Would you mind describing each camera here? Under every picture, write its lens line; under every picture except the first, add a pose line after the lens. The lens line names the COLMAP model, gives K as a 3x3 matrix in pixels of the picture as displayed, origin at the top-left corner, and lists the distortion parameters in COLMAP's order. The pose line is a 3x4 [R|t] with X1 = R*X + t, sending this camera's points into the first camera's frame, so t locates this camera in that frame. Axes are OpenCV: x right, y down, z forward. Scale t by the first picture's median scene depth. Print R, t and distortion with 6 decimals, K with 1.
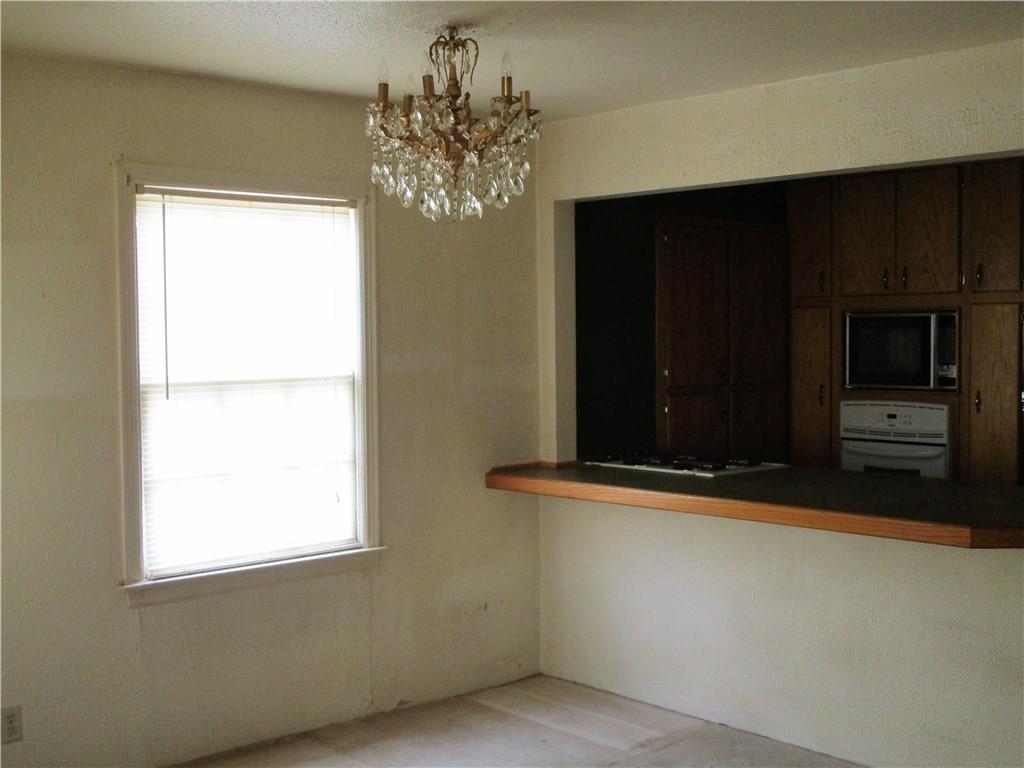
lens RADIAL K [[1262.0, 0, 517.5], [0, 1262.0, 384.8], [0, 0, 1]] dist [-0.055784, 0.000000]
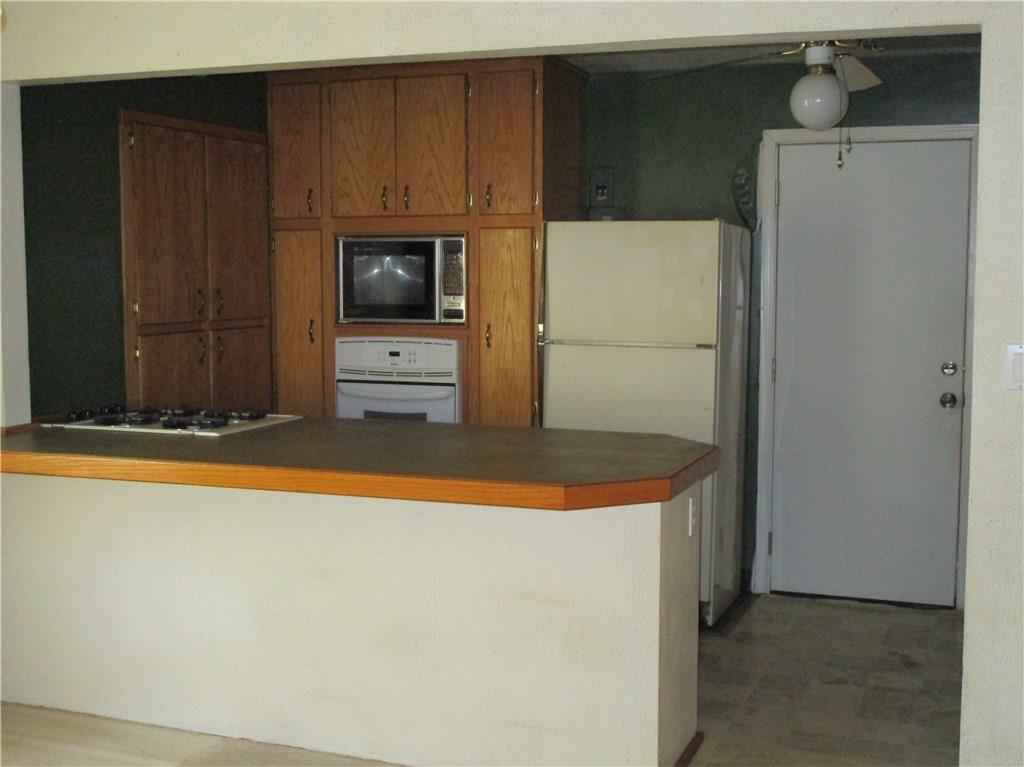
lens RADIAL K [[1262.0, 0, 503.4], [0, 1262.0, 381.8], [0, 0, 1]] dist [-0.055784, 0.000000]
pose [[0.887276, -0.035698, 0.459855, -0.044966], [0.012479, 0.998493, 0.053433, -0.002061], [-0.461069, -0.041672, 0.886385, 0.177481]]
